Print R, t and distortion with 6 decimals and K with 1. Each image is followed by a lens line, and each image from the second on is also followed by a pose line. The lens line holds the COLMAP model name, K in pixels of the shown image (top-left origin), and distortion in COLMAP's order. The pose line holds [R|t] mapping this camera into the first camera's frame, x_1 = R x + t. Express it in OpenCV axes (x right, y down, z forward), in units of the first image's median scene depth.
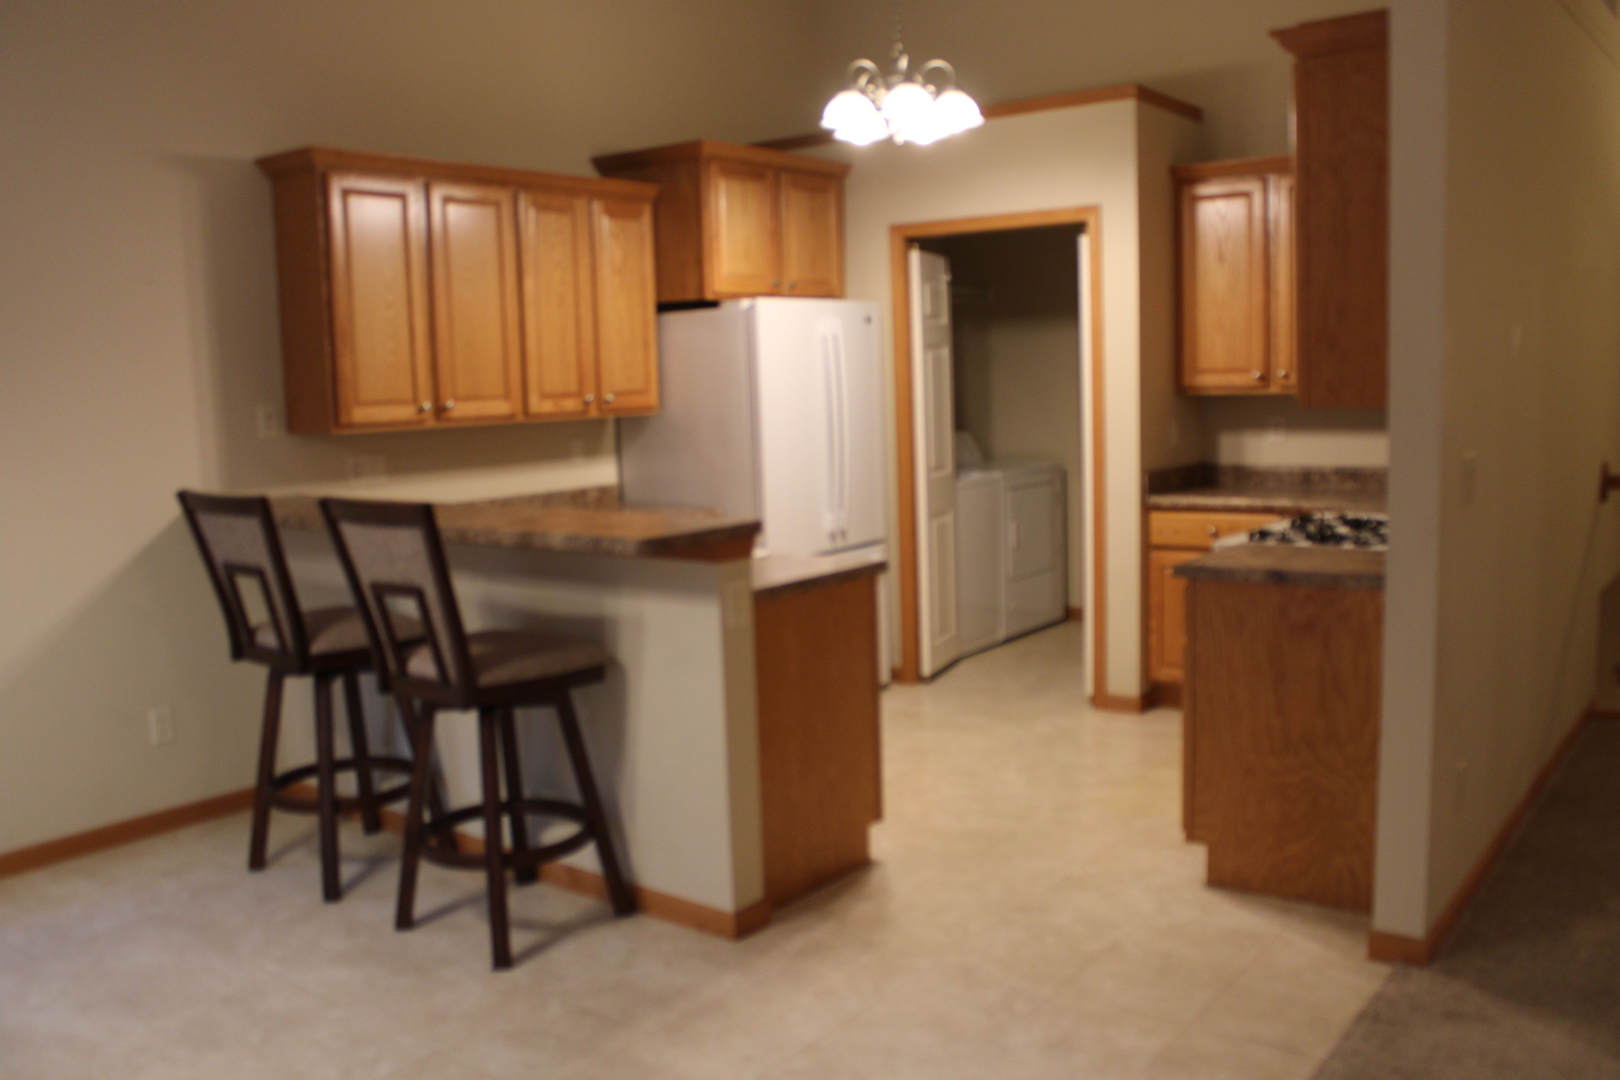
lens RADIAL K [[1362.5, 0, 806.3], [0, 1362.5, 547.8], [0, 0, 1]] dist [-0.163981, 0.133965]
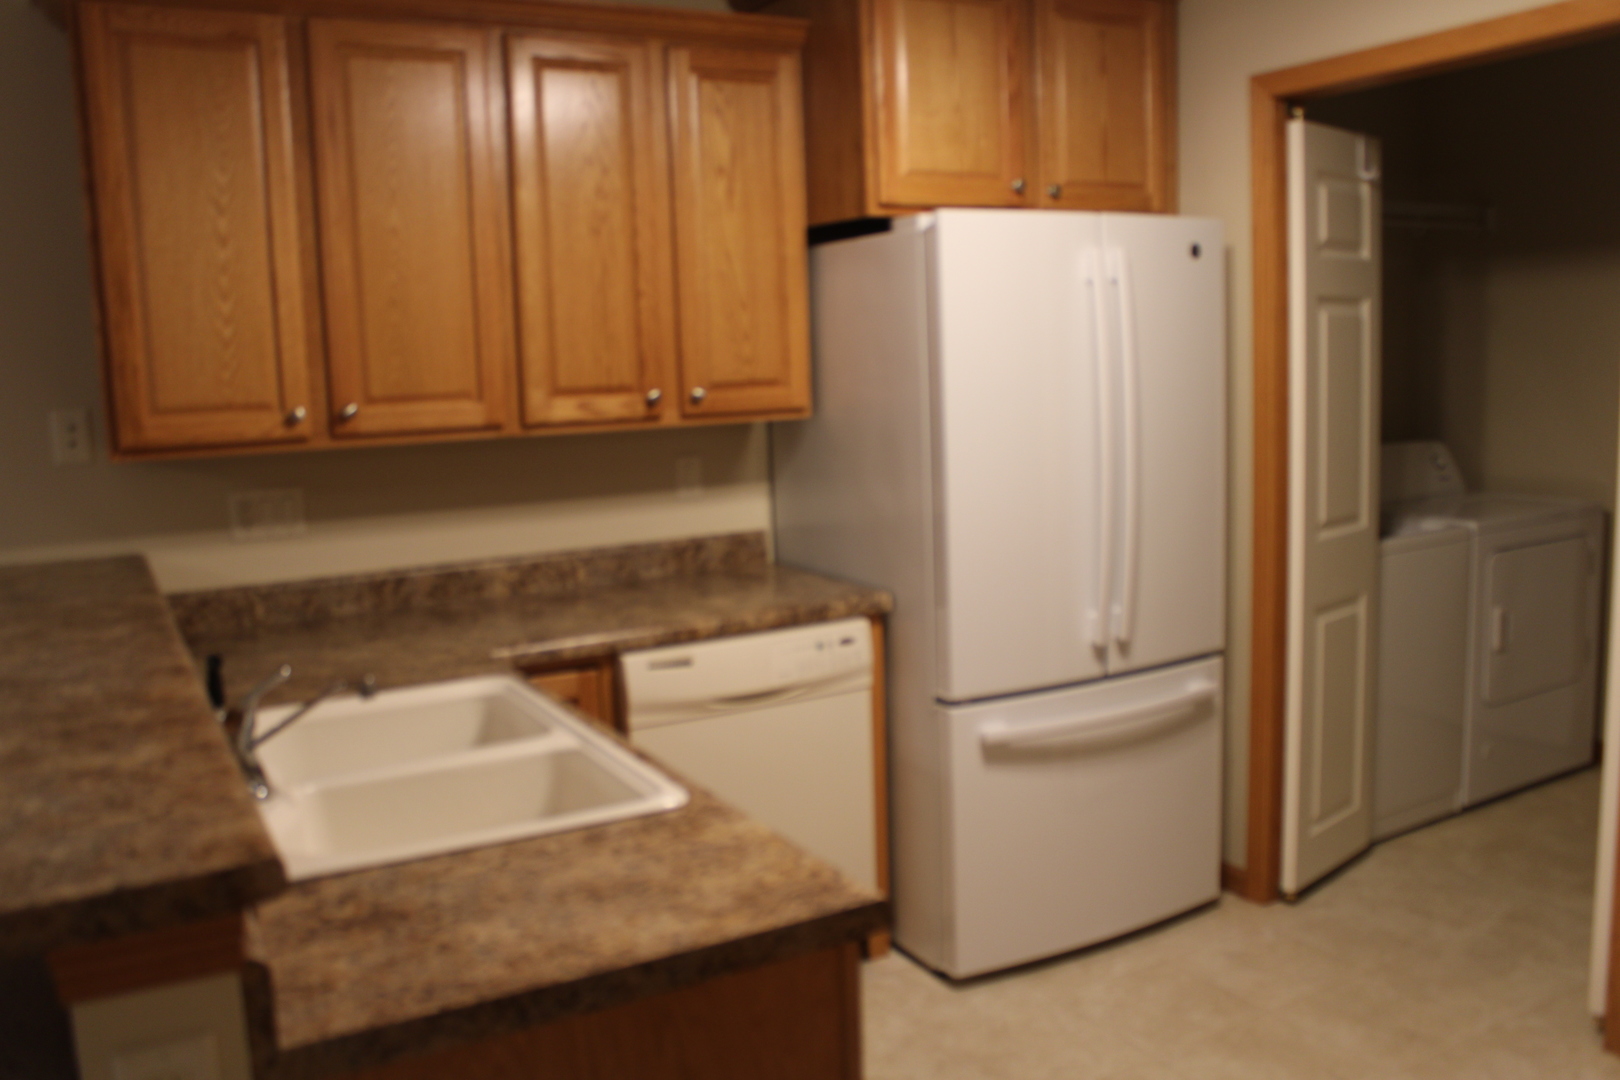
lens RADIAL K [[1344.8, 0, 811.0], [0, 1344.8, 558.6], [0, 0, 1]] dist [-0.146094, 0.129173]
pose [[0.923291, 0.055074, -0.380133, 0.114454], [-0.041690, 0.998189, 0.043358, -0.063870], [0.381832, -0.024185, 0.923915, 0.465189]]
